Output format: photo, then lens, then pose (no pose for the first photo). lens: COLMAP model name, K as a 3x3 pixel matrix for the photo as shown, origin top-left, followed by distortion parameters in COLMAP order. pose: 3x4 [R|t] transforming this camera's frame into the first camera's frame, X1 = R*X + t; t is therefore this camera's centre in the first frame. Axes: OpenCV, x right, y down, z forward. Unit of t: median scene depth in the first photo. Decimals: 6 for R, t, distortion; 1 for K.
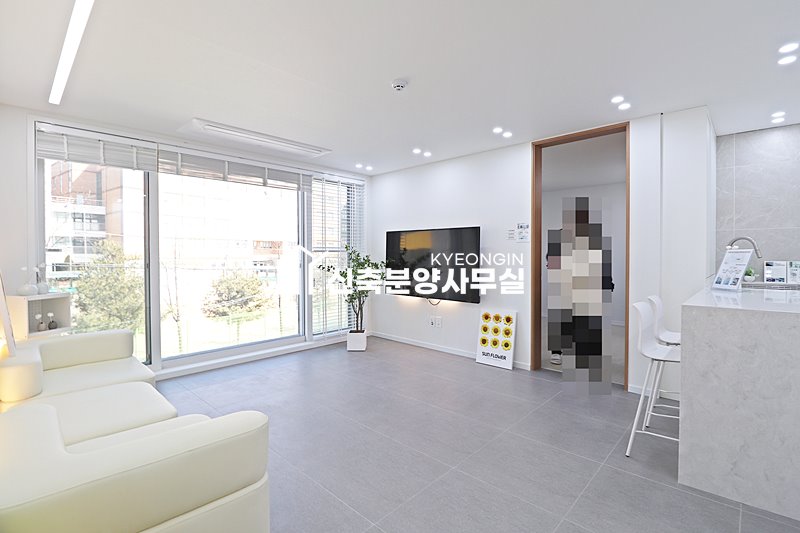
lens RADIAL K [[373.7, 0, 407.4], [0, 373.7, 258.1], [0, 0, 1]] dist [-0.003122, -0.009408]
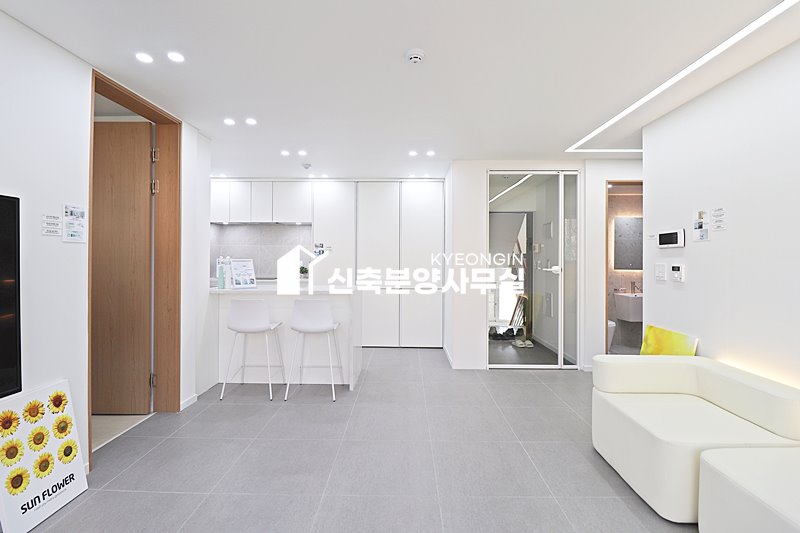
lens RADIAL K [[373.7, 0, 401.1], [0, 373.7, 258.2], [0, 0, 1]] dist [-0.003122, -0.009408]
pose [[-0.660408, -0.003203, 0.750900, -0.421781], [0.001918, 0.999980, 0.005952, -0.024934], [-0.750905, 0.005371, -0.660389, 1.080868]]
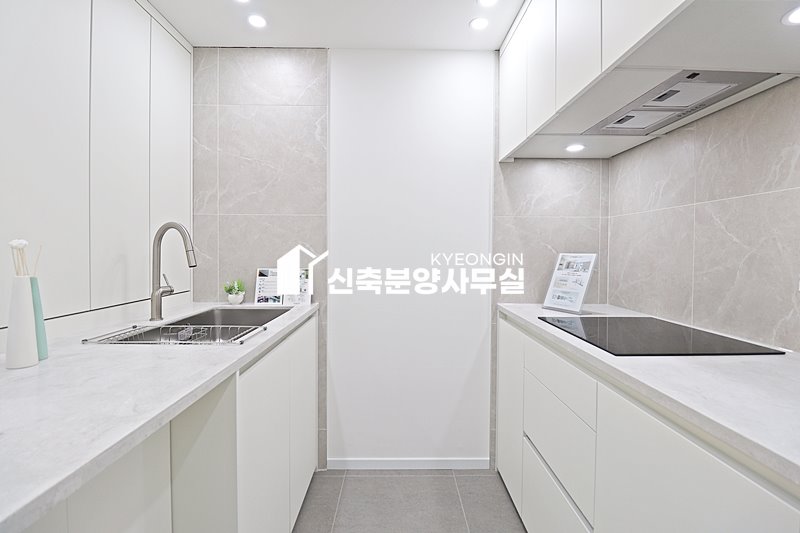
lens RADIAL K [[373.7, 0, 397.7], [0, 373.7, 260.9], [0, 0, 1]] dist [-0.003122, -0.009408]
pose [[0.731142, -0.012108, 0.682118, 0.694091], [-0.000595, 0.999831, 0.018385, -0.015081], [-0.682225, -0.013848, 0.731011, 0.384732]]
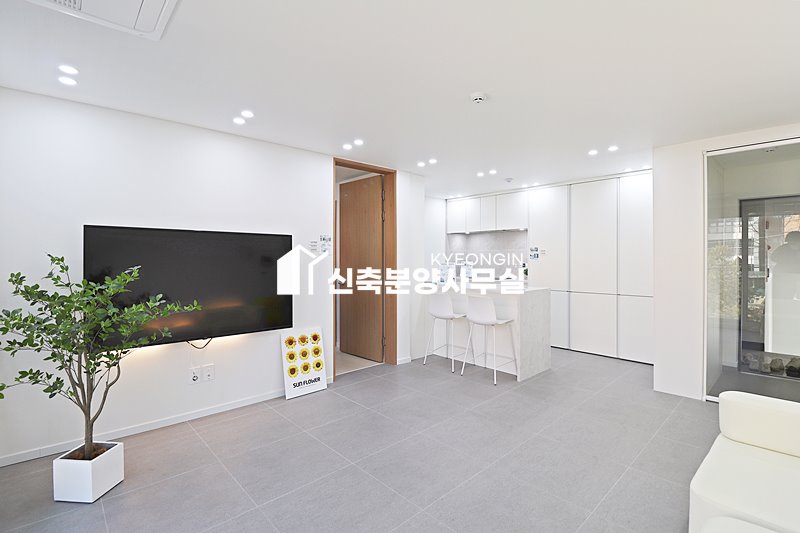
lens RADIAL K [[373.7, 0, 405.7], [0, 373.7, 259.7], [0, 0, 1]] dist [-0.003122, -0.009408]
pose [[0.074427, -0.003108, 0.997222, -0.706461], [0.010246, 0.999945, 0.002351, -0.032628], [-0.997174, 0.010043, 0.074454, 0.775800]]
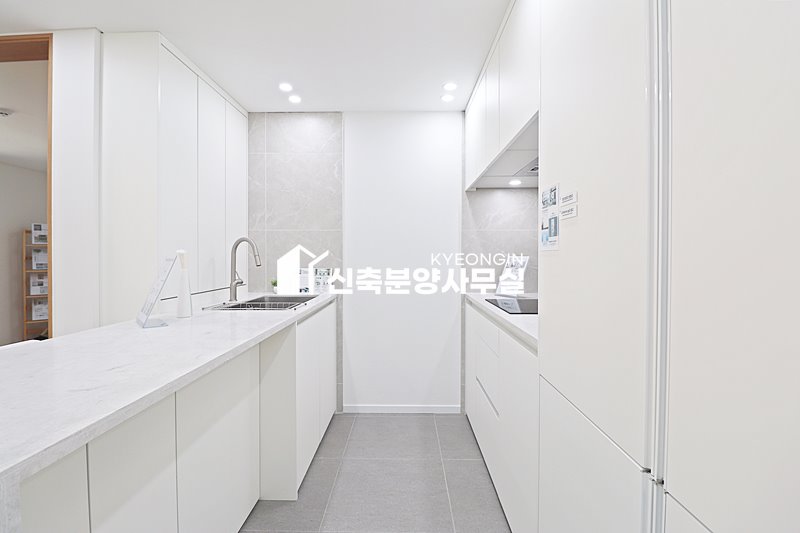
lens RADIAL K [[373.7, 0, 395.4], [0, 373.7, 262.8], [0, 0, 1]] dist [-0.003122, -0.009408]
pose [[0.754567, -0.009605, 0.656153, 0.560254], [0.005004, 0.999948, 0.008883, -0.010793], [-0.656204, -0.003419, 0.754576, 0.191423]]
